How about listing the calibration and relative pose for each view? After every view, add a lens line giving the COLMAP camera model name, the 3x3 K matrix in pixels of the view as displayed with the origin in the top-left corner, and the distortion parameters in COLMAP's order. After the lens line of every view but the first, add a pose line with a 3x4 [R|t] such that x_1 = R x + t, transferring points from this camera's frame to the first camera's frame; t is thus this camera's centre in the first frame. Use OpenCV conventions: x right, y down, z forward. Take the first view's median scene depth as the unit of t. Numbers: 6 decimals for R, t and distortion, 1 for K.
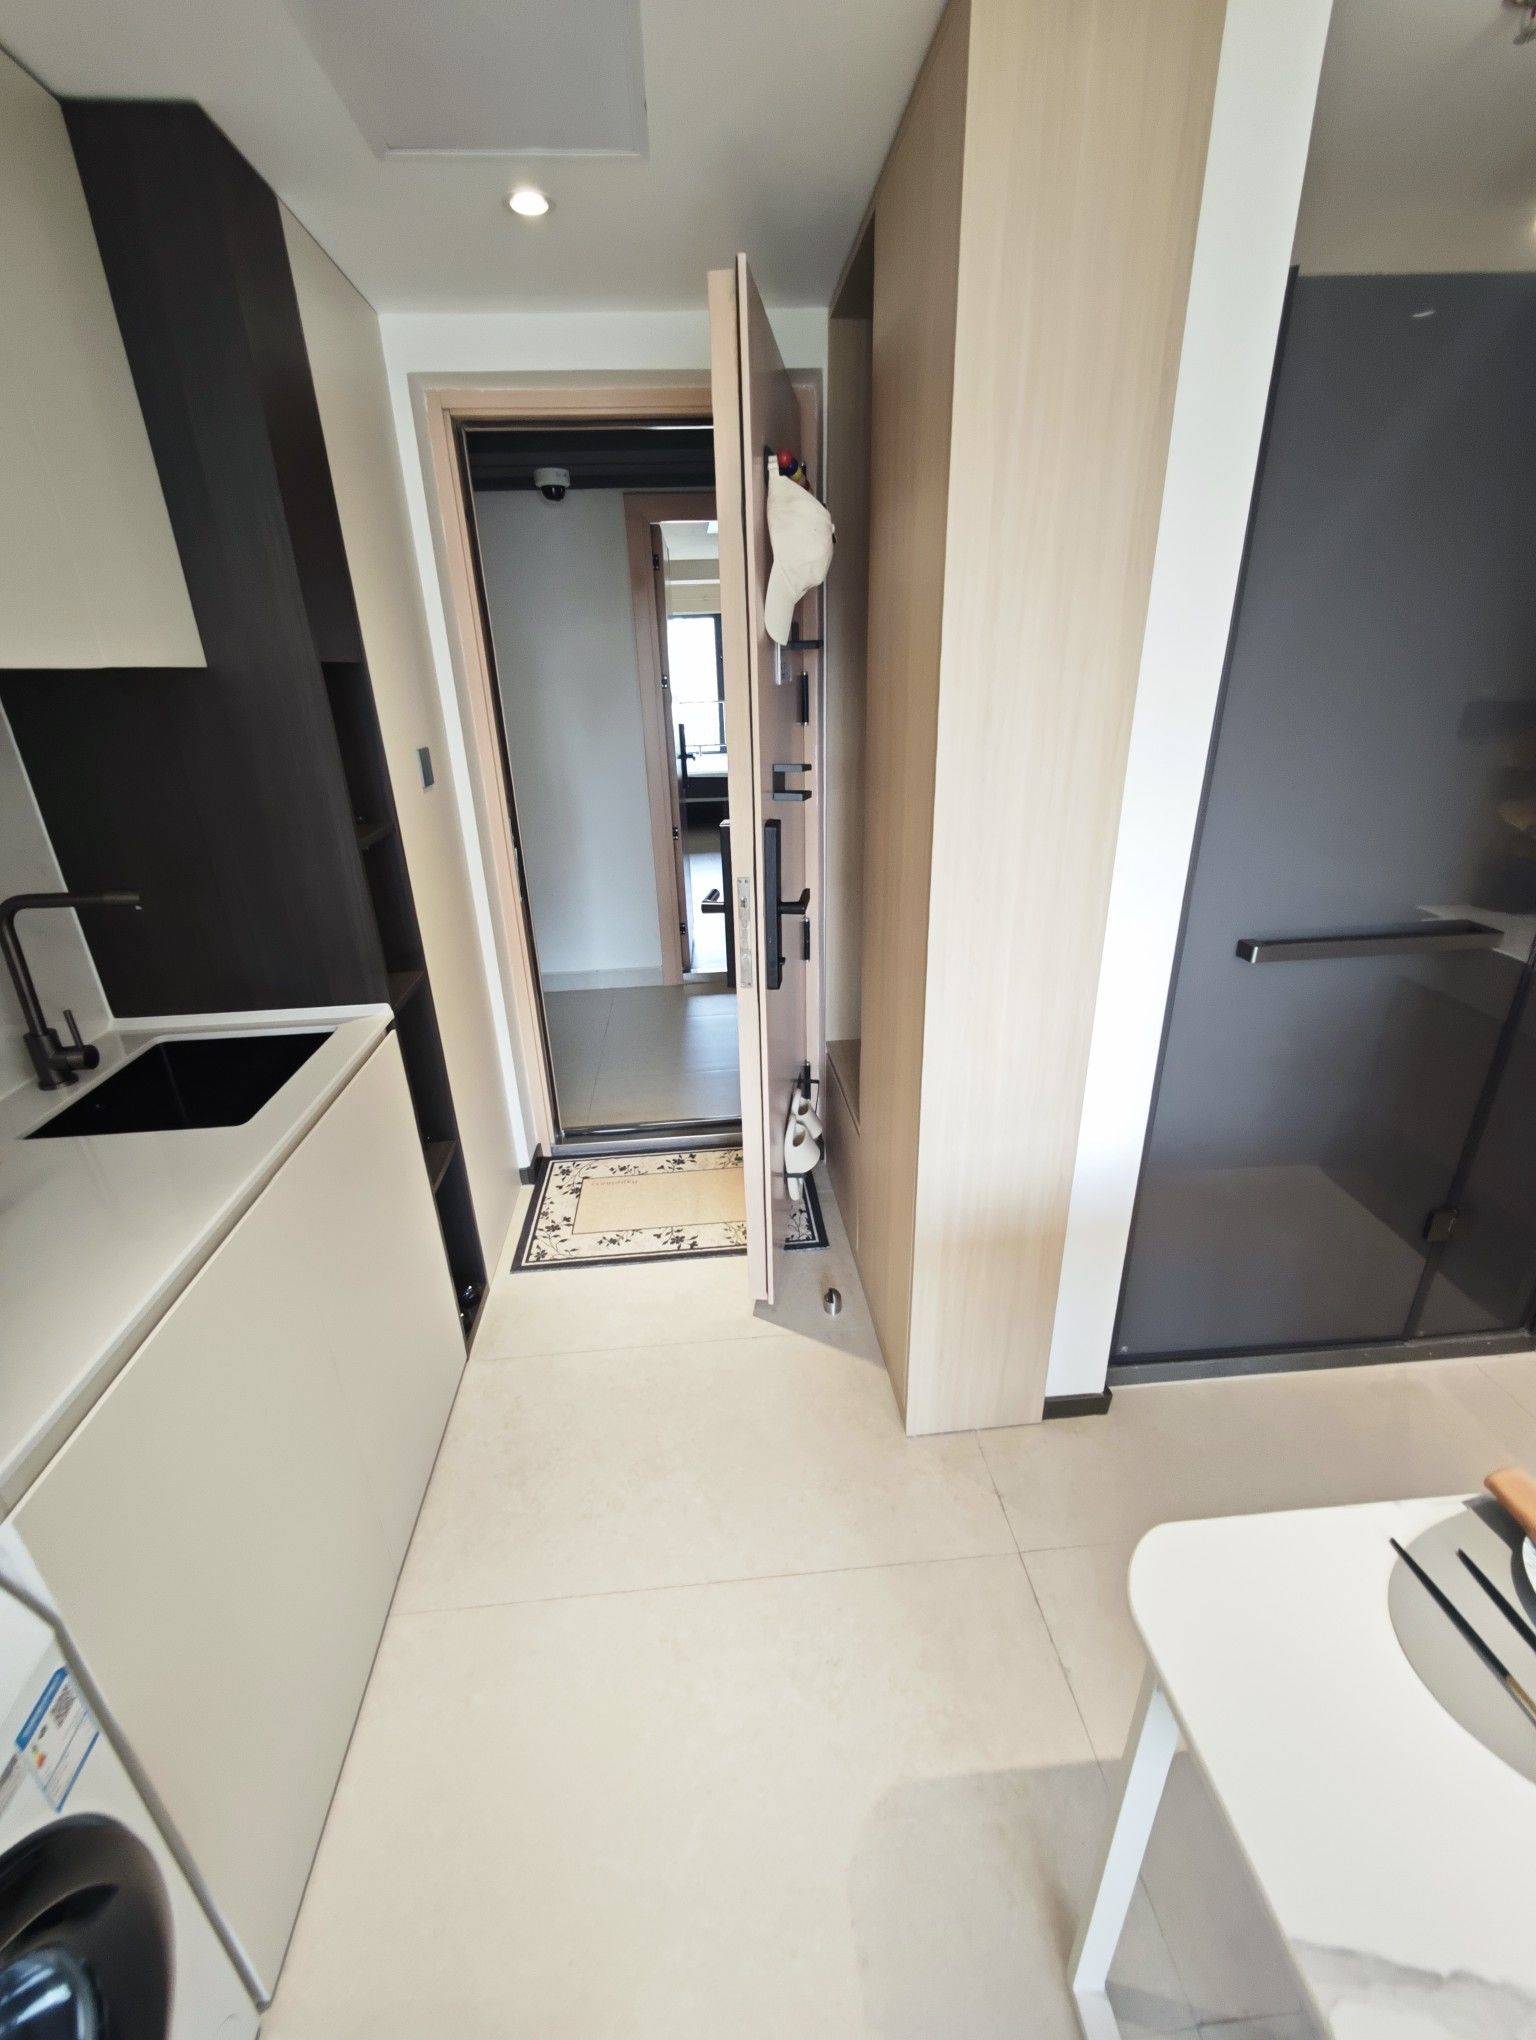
lens RADIAL K [[835.3, 0, 767.7], [0, 835.3, 1015.1], [0, 0, 1]] dist [-0.003091, 0.001861]
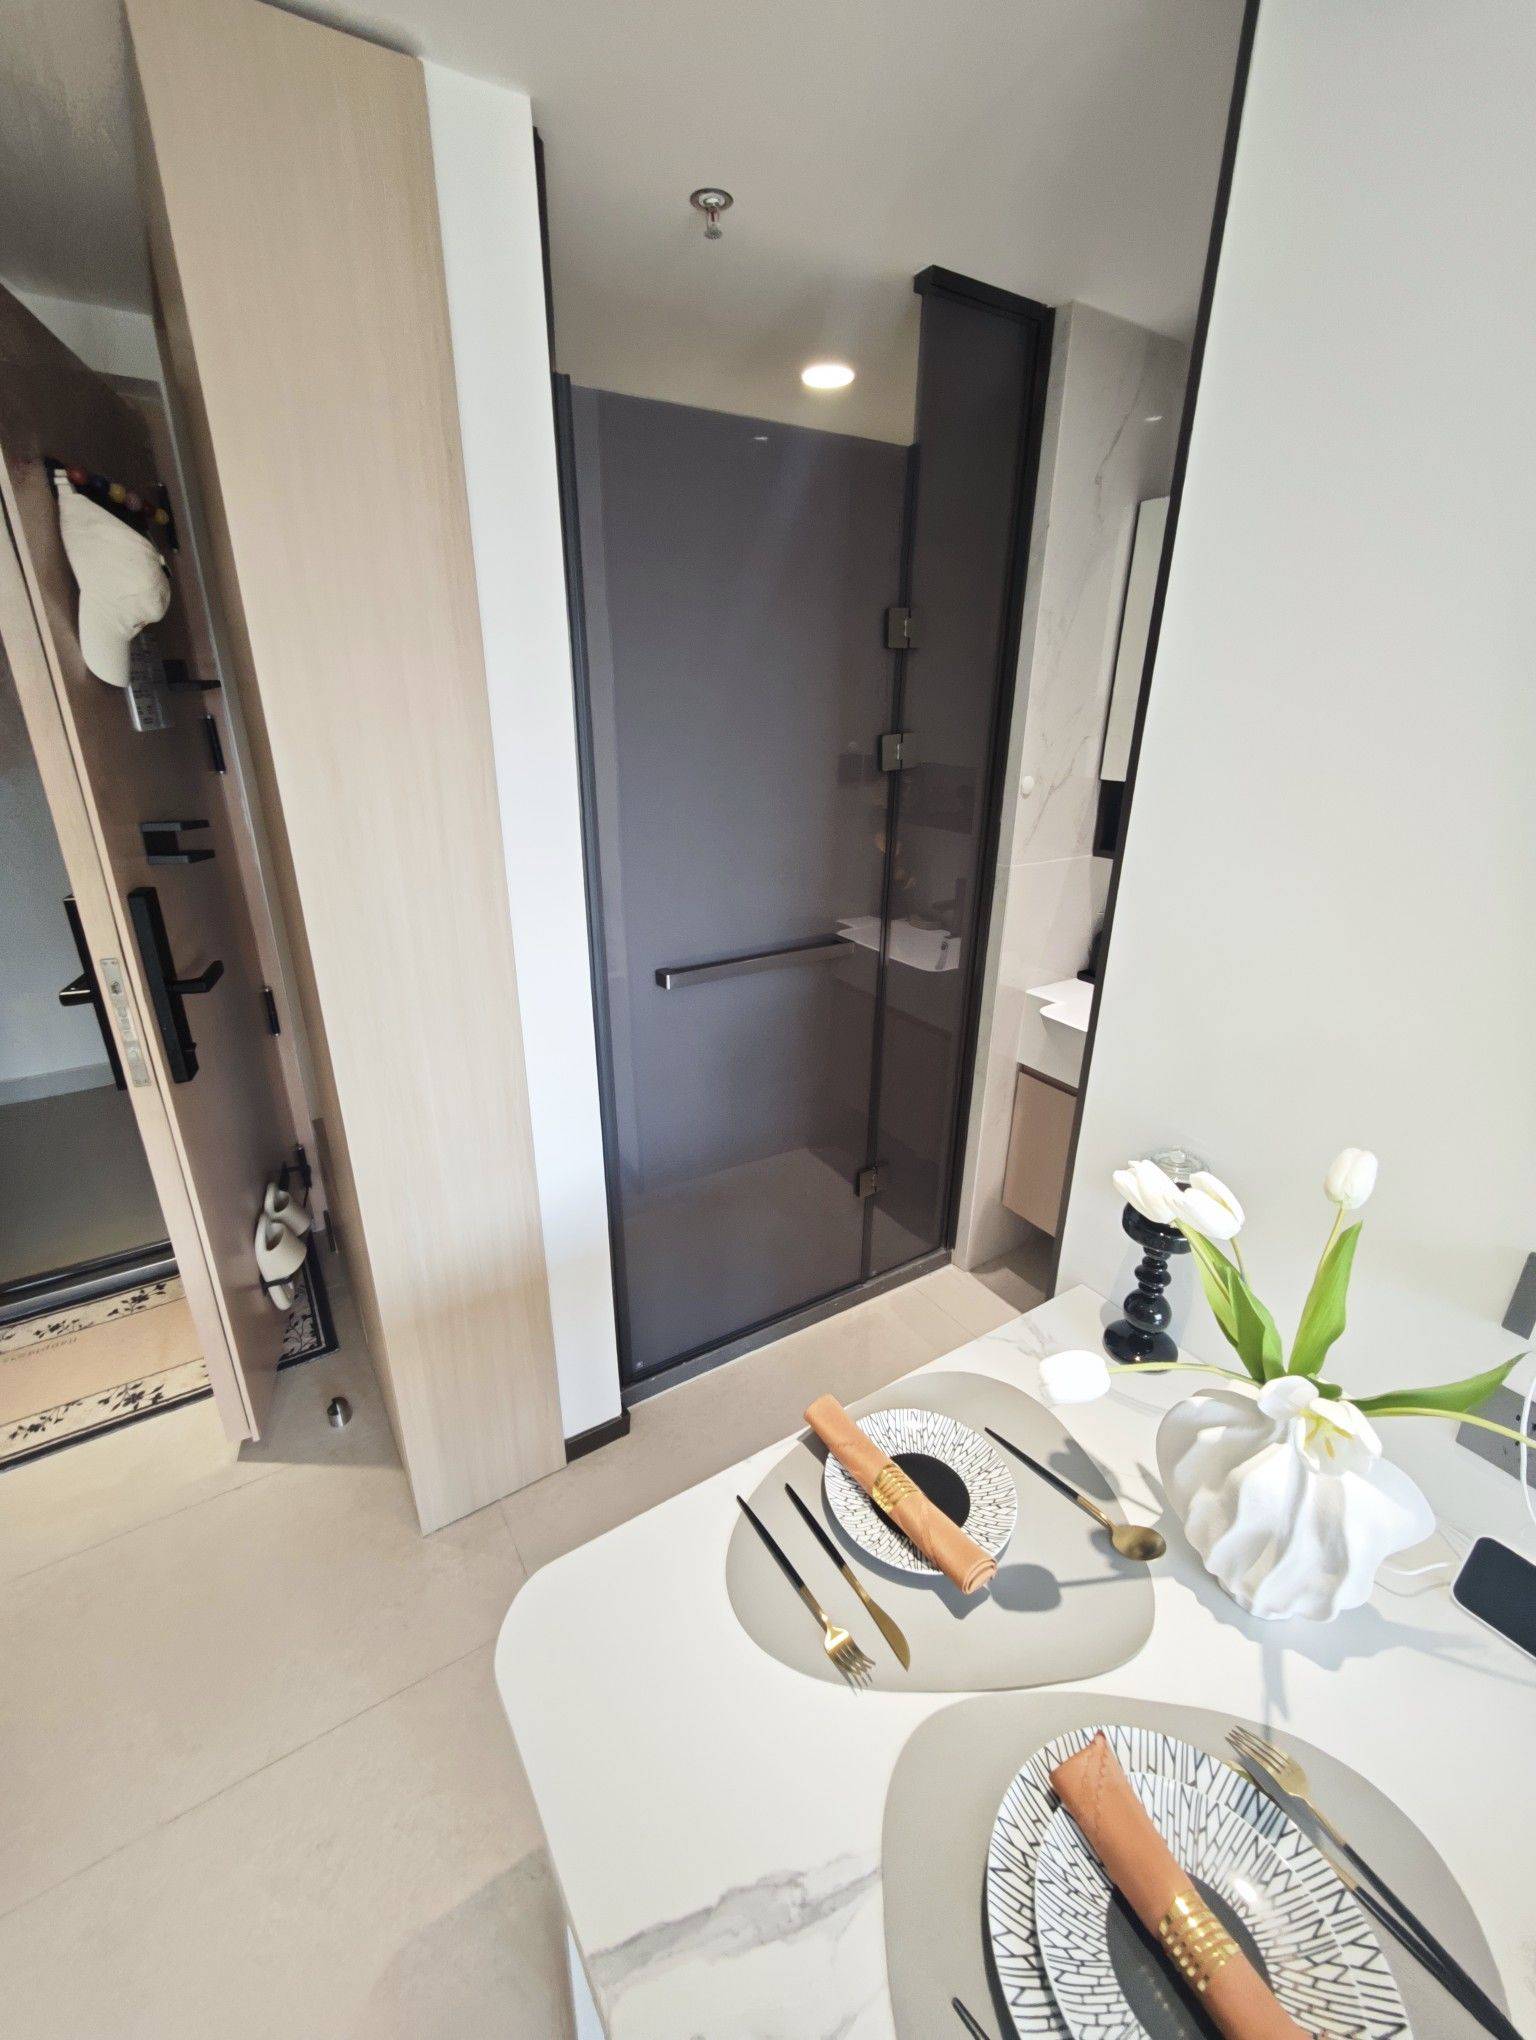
lens RADIAL K [[835.3, 0, 759.6], [0, 835.3, 1015.7], [0, 0, 1]] dist [-0.003091, 0.001861]
pose [[0.884872, -0.133468, 0.446304, 0.149715], [0.152174, 0.988335, -0.006148, -0.002634], [-0.440277, 0.073356, 0.894860, -0.031631]]
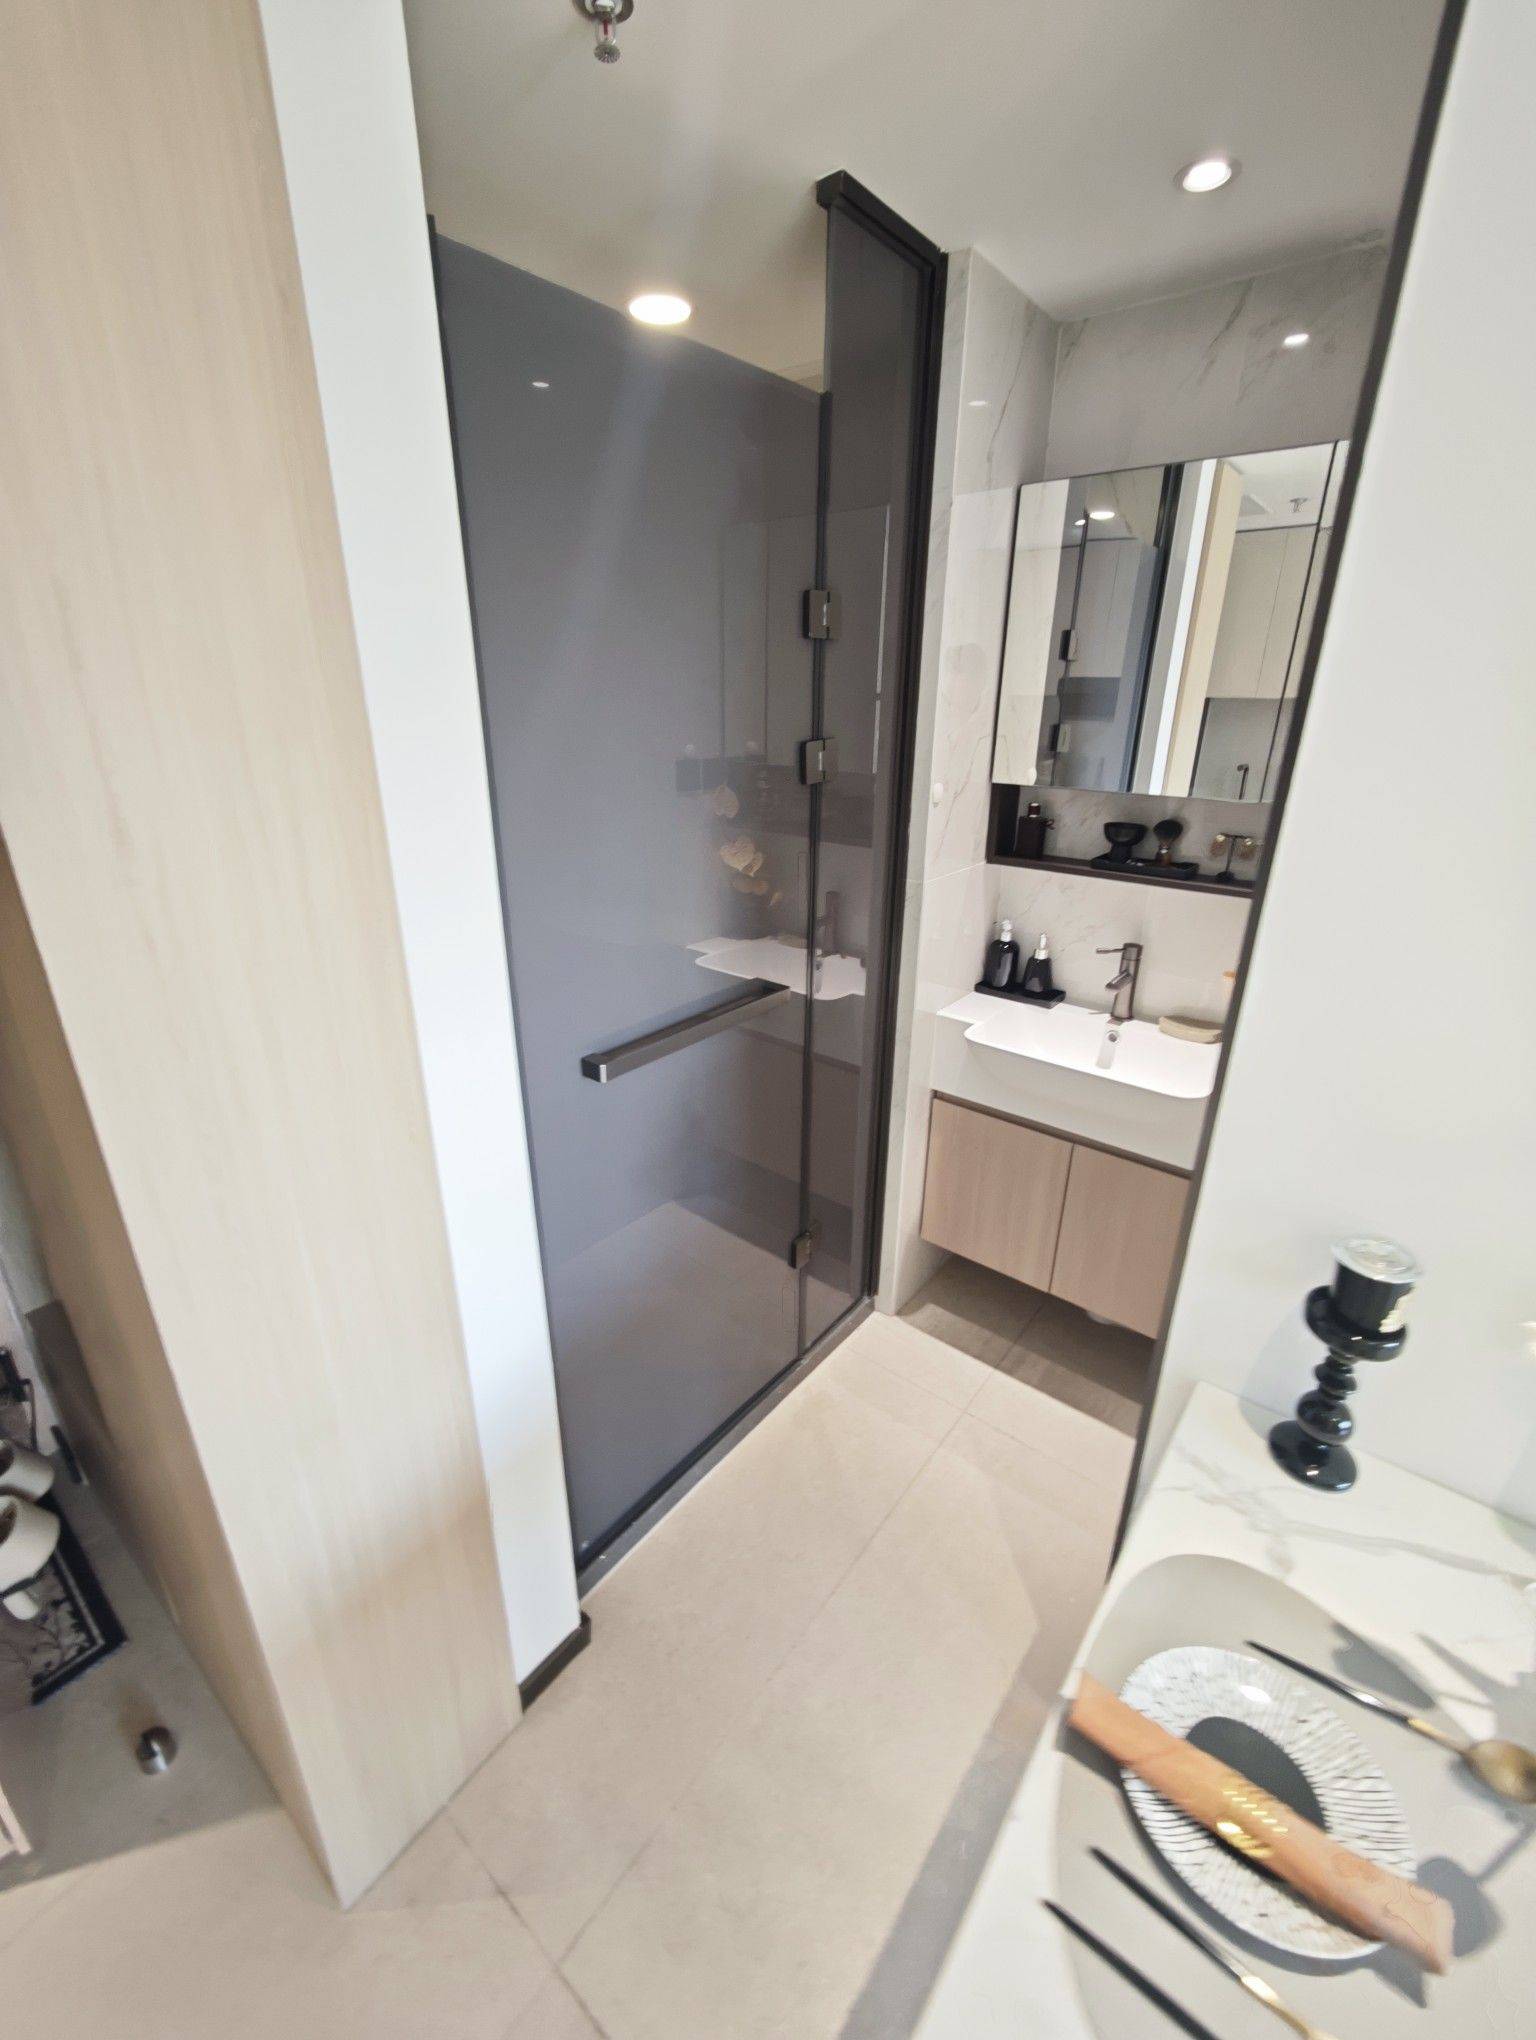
lens RADIAL K [[835.3, 0, 748.8], [0, 835.3, 1018.0], [0, 0, 1]] dist [-0.003091, 0.001861]
pose [[0.692377, -0.231671, 0.683332, 0.094875], [0.255572, 0.964395, 0.068006, -0.114562], [-0.674757, 0.127555, 0.726934, 0.219015]]
